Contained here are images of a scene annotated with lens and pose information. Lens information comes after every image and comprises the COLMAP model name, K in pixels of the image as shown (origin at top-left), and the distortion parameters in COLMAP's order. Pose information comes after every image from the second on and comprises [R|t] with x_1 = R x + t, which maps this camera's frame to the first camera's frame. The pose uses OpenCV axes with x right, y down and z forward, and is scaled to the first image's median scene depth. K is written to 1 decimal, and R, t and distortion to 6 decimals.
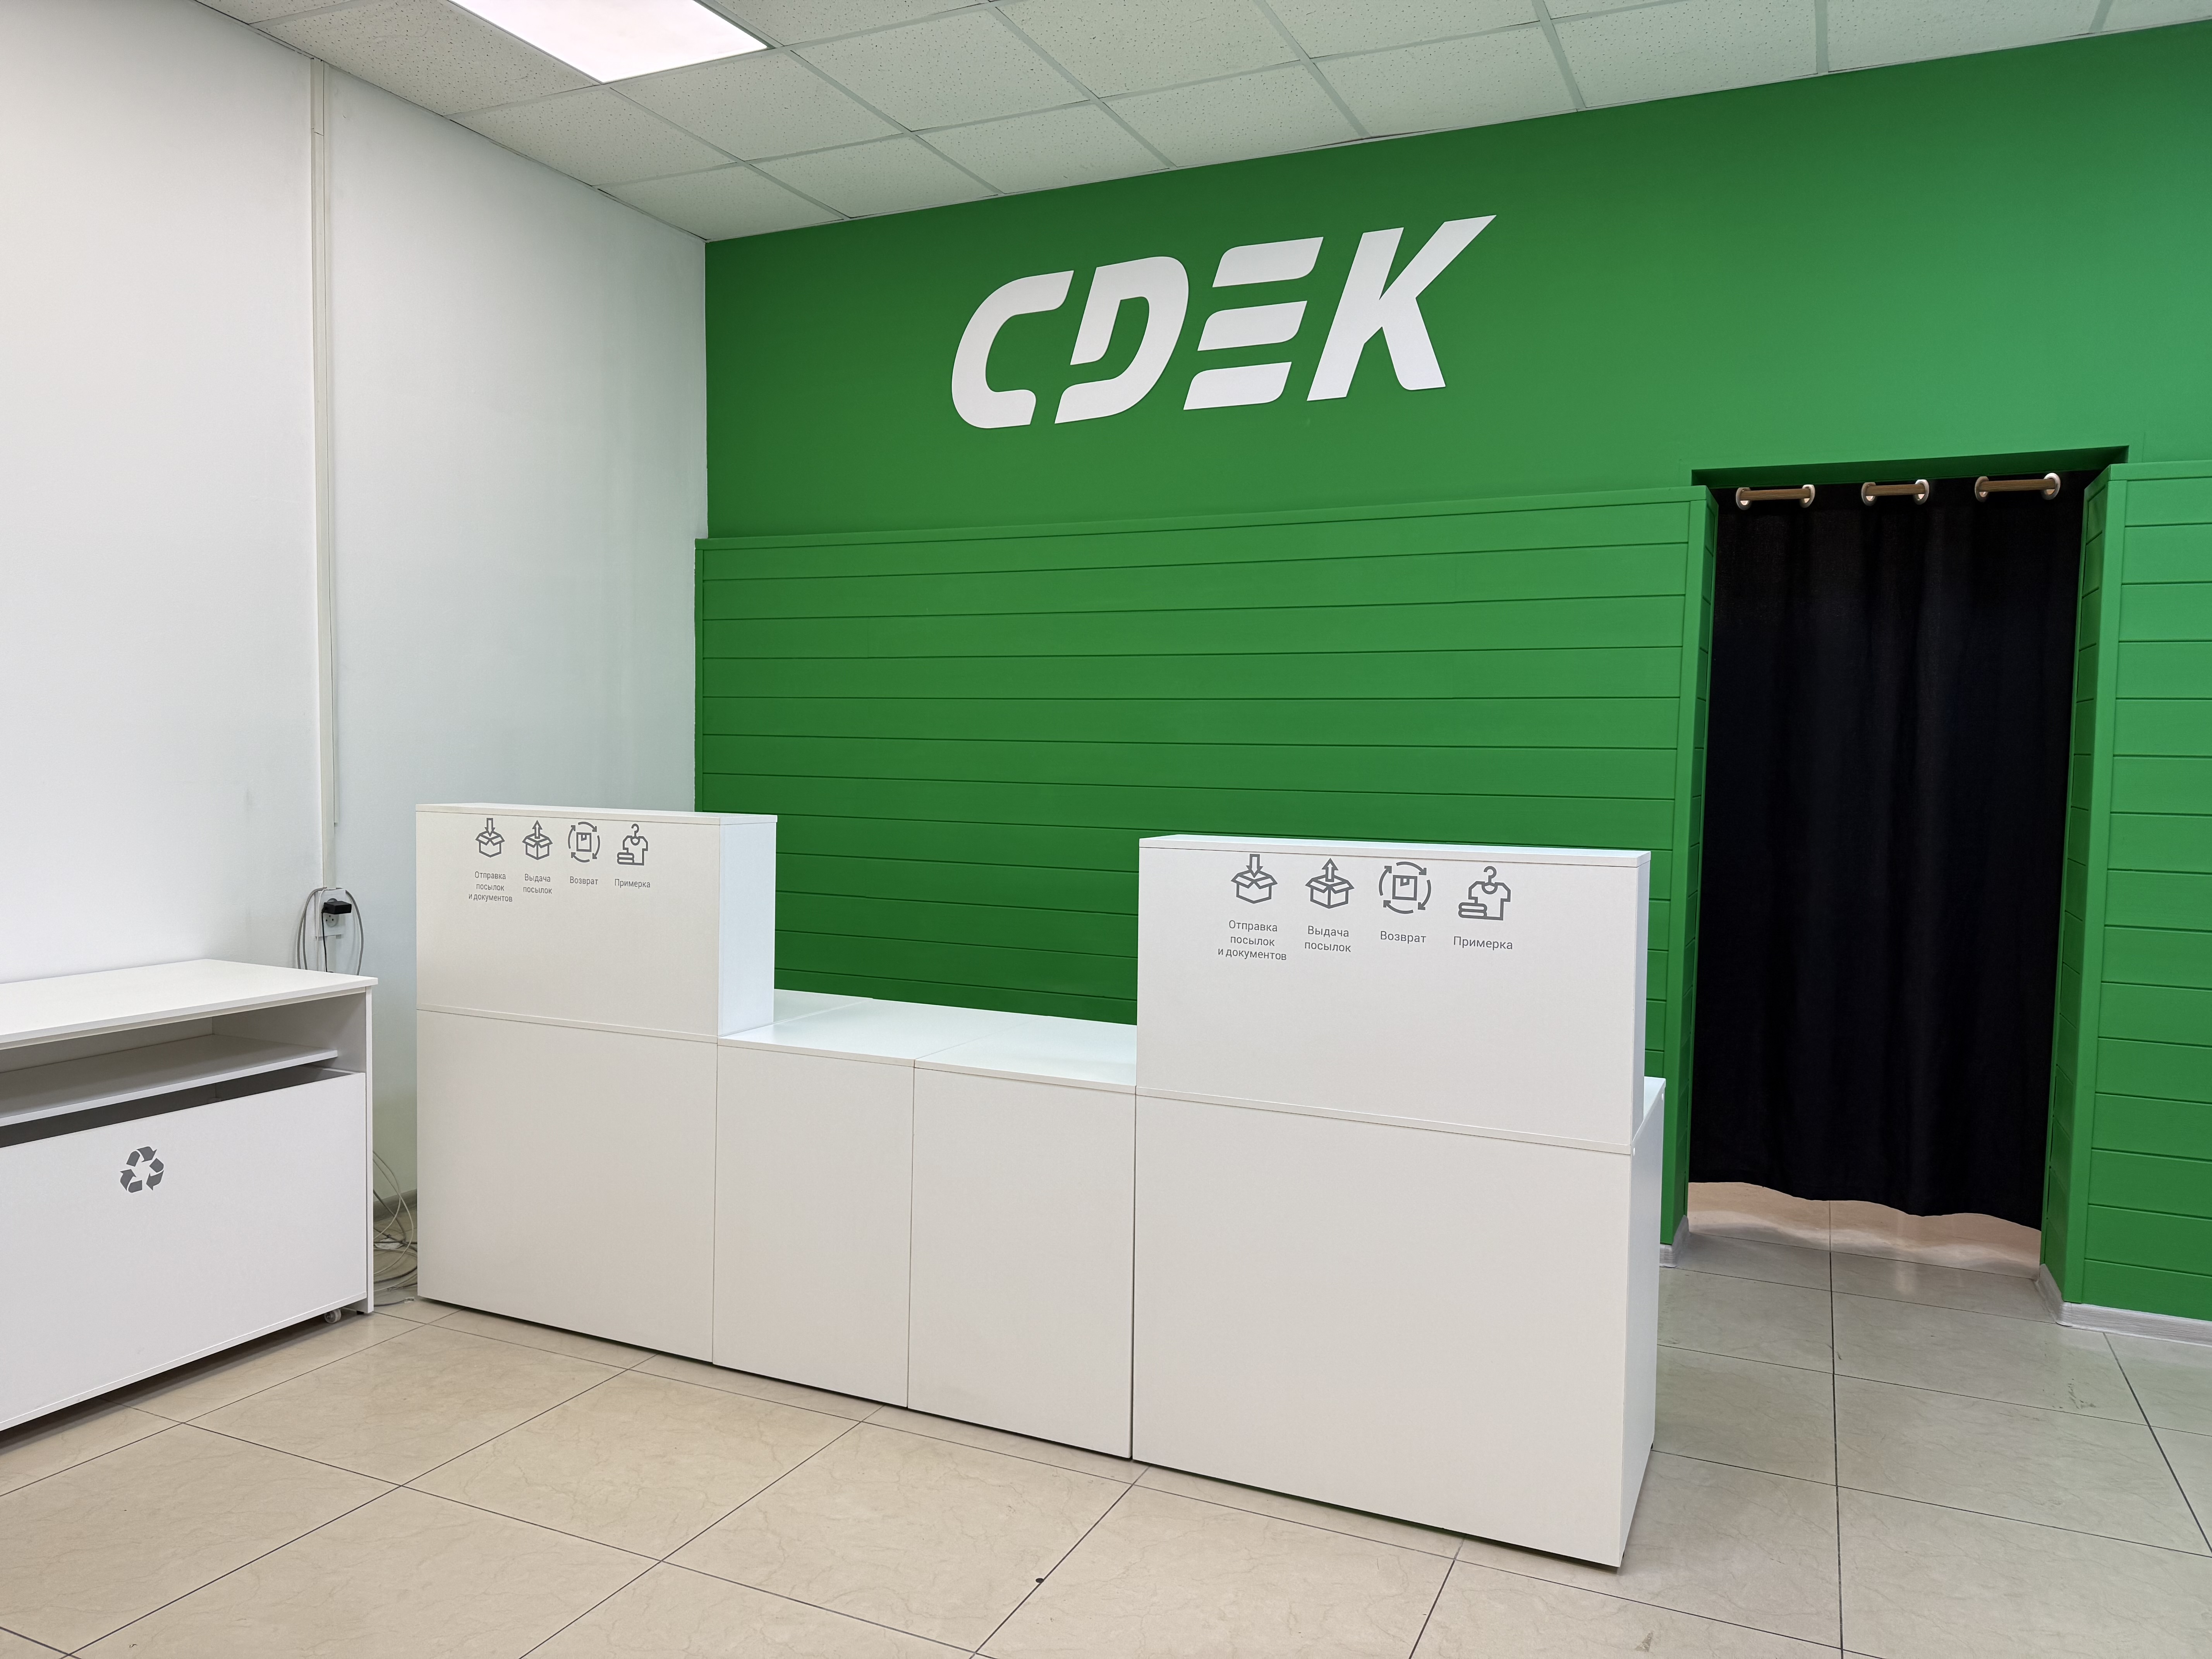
lens RADIAL K [[1542.6, 0, 1121.9], [0, 1542.6, 829.8], [0, 0, 1]] dist [0.030290, -0.043038]
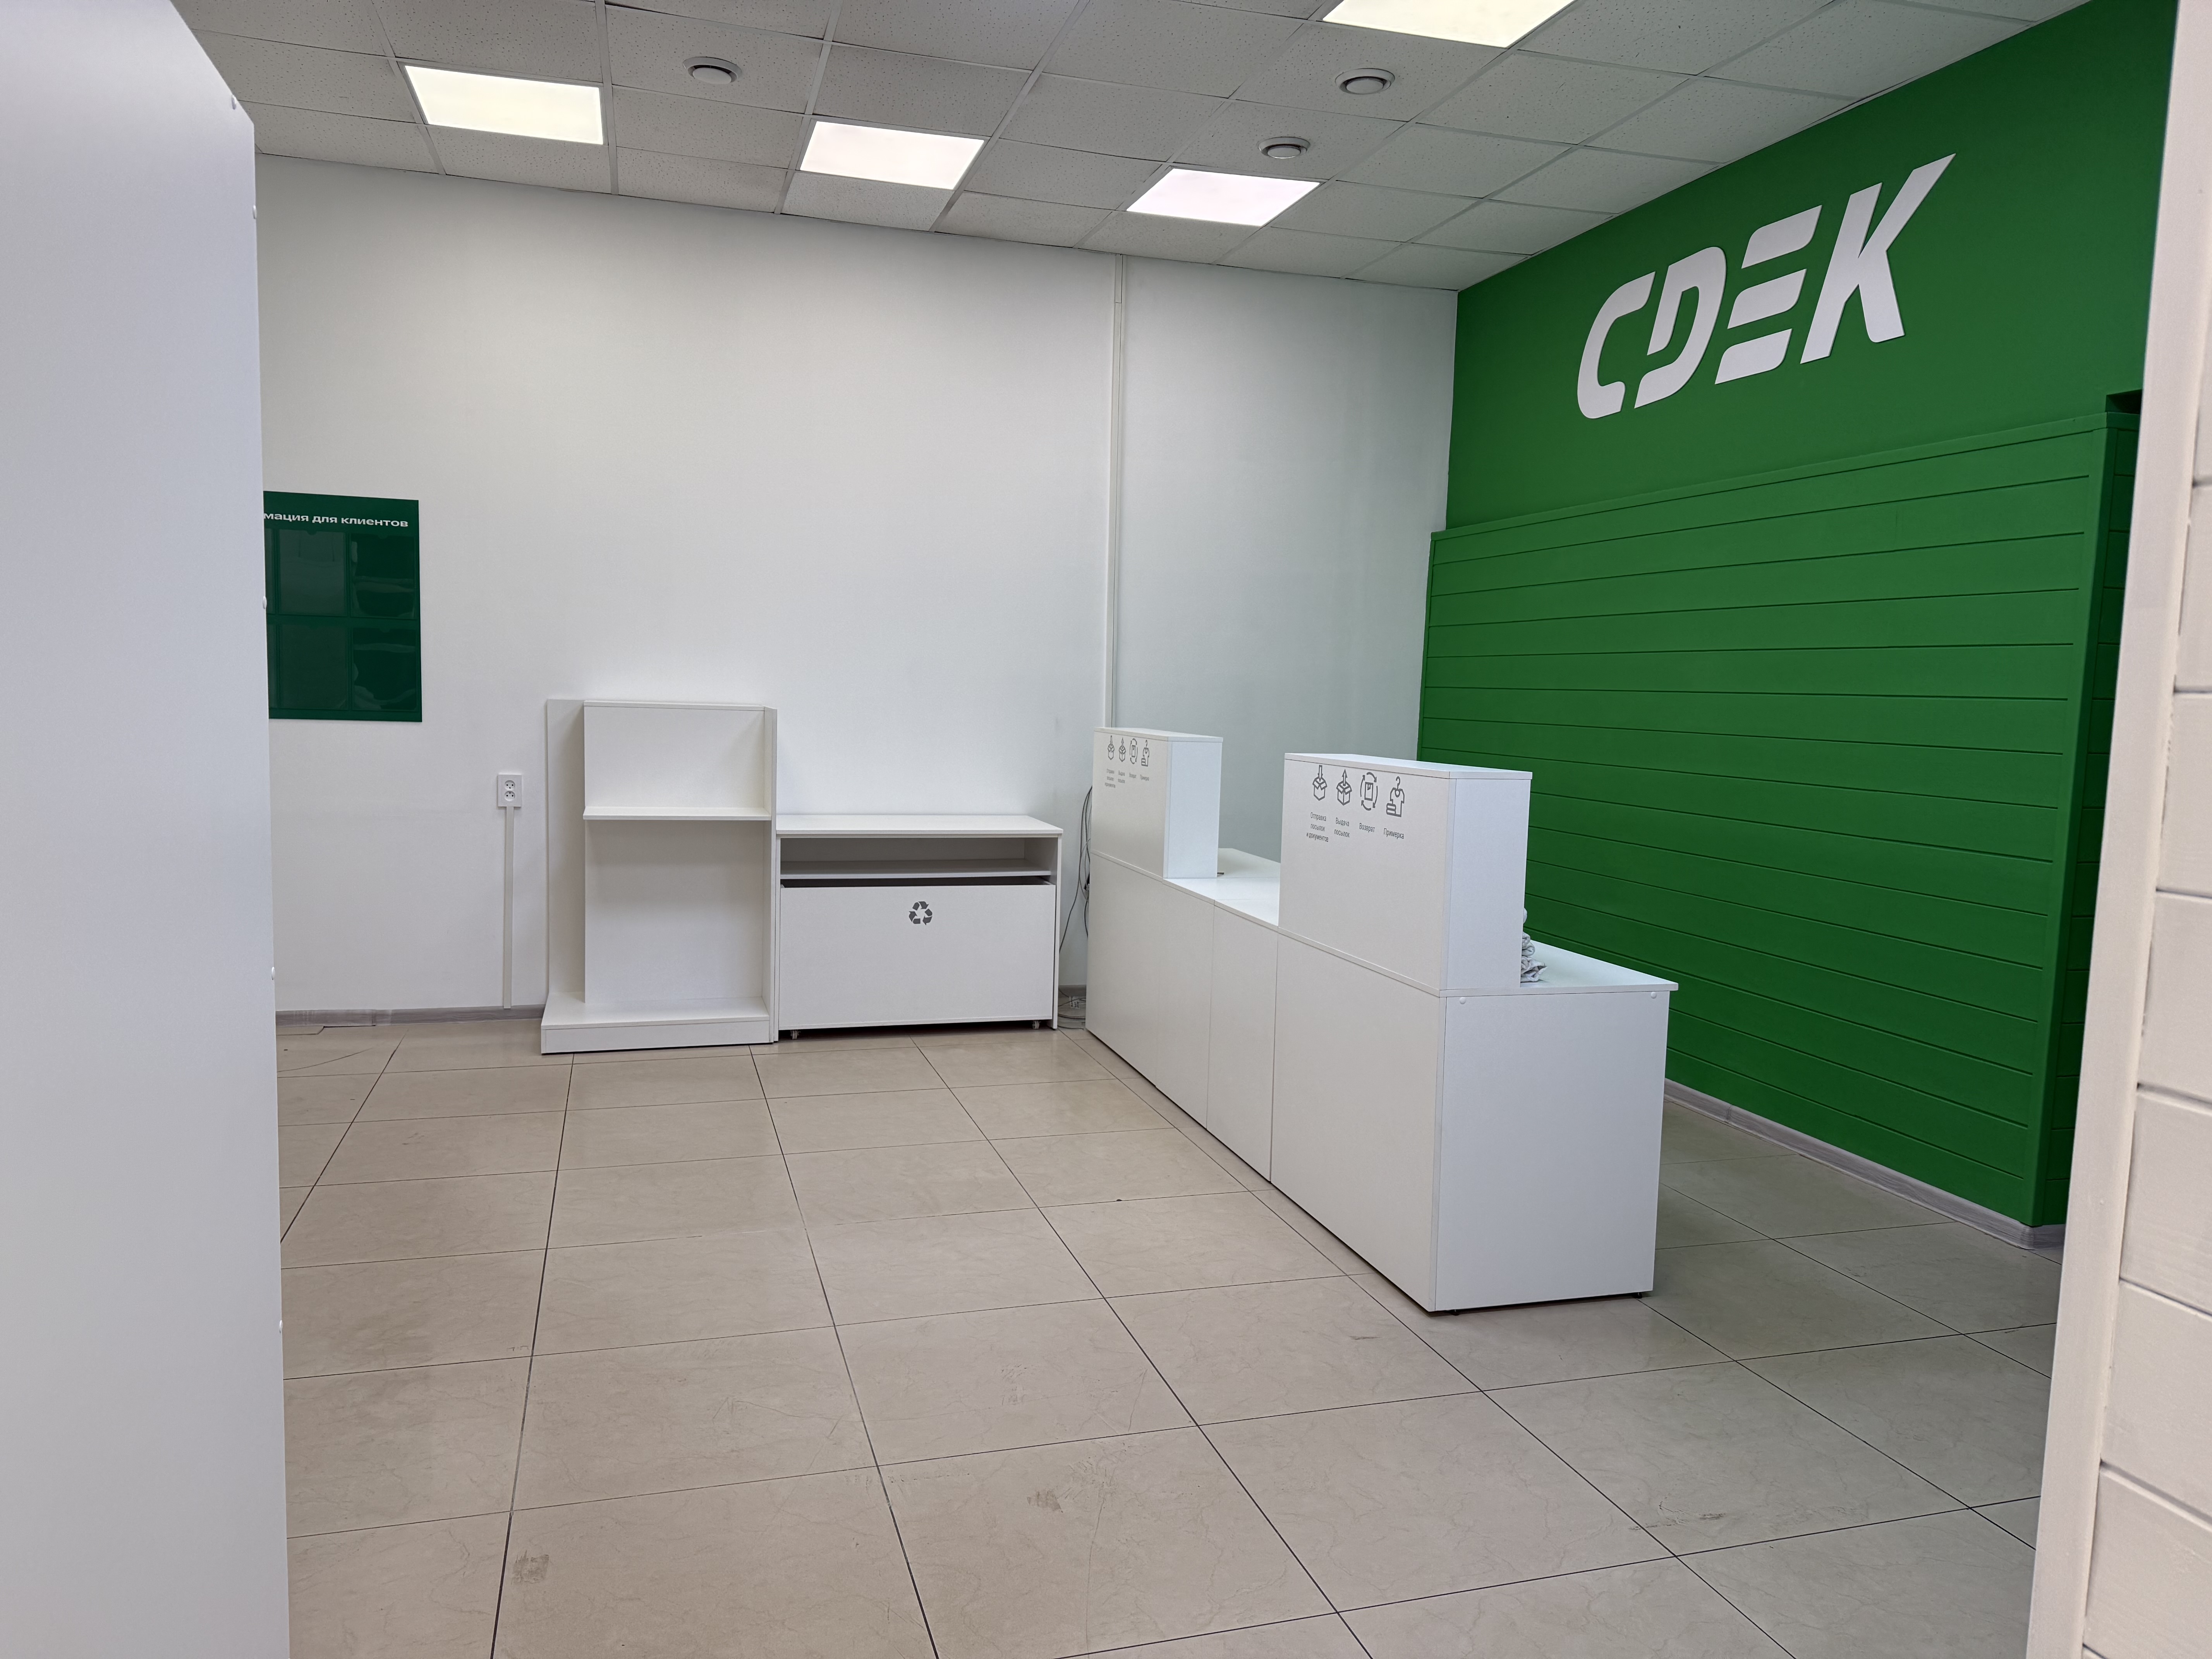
lens RADIAL K [[1542.6, 0, 1099.9], [0, 1542.6, 831.2], [0, 0, 1]] dist [0.030290, -0.043038]
pose [[0.656597, 0.073897, -0.750613, 0.623747], [-0.053402, 0.997246, 0.051465, 0.008818], [0.752349, 0.006293, 0.658735, -0.046979]]
